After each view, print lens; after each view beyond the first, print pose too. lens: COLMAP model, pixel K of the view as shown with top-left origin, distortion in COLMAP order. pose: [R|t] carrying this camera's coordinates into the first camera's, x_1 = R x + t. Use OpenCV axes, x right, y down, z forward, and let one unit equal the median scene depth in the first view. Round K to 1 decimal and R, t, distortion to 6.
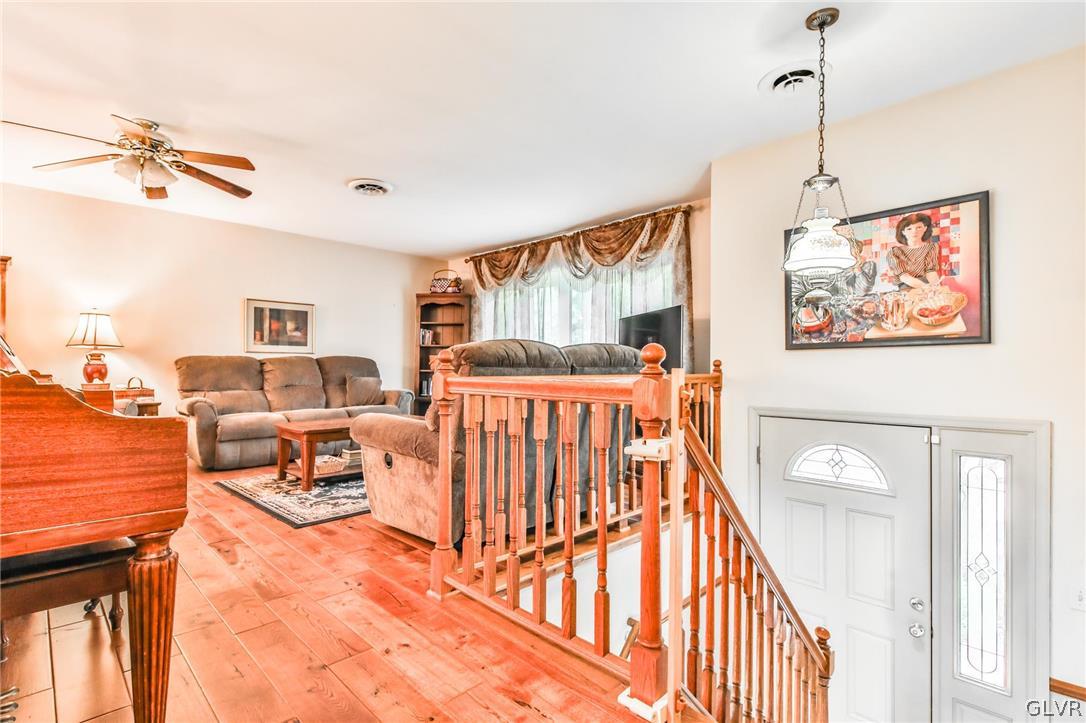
lens RADIAL K [[521.0, 0, 537.7], [0, 521.0, 366.5], [0, 0, 1]] dist [0.016726, -0.000593]
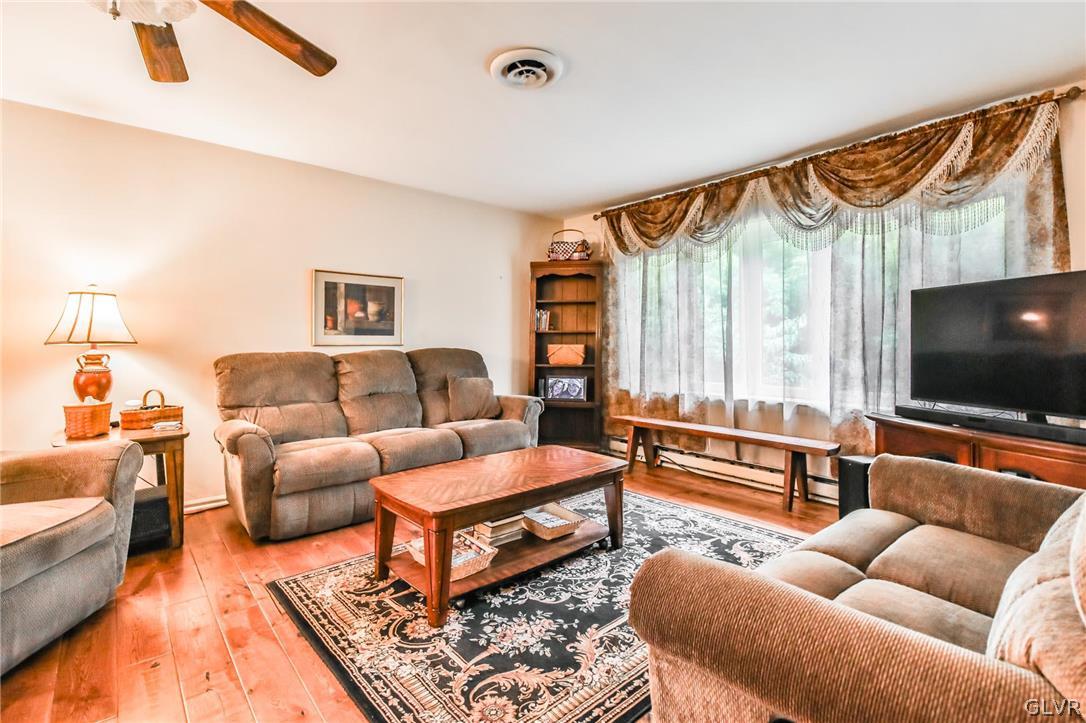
lens RADIAL K [[504.2, 0, 539.0], [0, 504.2, 338.1], [0, 0, 1]] dist [0.013780, -0.000823]
pose [[0.997635, -0.005332, -0.068527, -0.232697], [0.004786, 0.999955, -0.008131, -0.034133], [0.068567, 0.007783, 0.997616, 0.383106]]
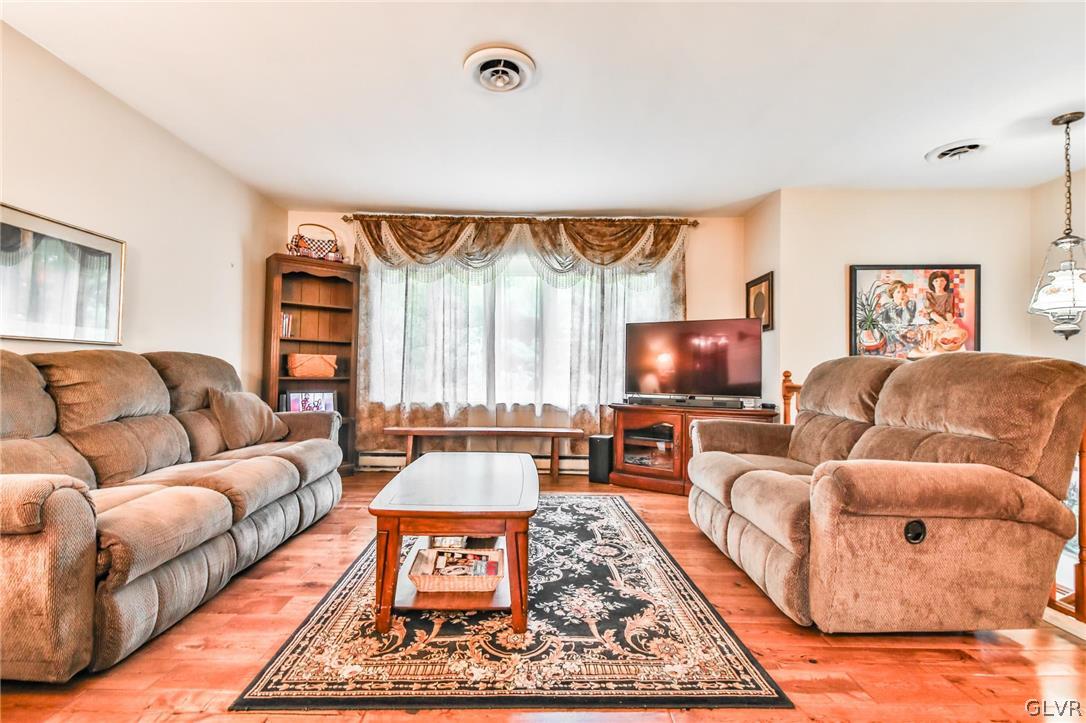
lens RADIAL K [[489.3, 0, 528.9], [0, 489.3, 365.9], [0, 0, 1]] dist [0.024600, -0.010504]
pose [[0.696616, 0.010906, 0.717361, -0.595418], [-0.011200, 0.999928, -0.004325, -0.010045], [-0.717357, -0.005022, 0.696688, 0.512535]]
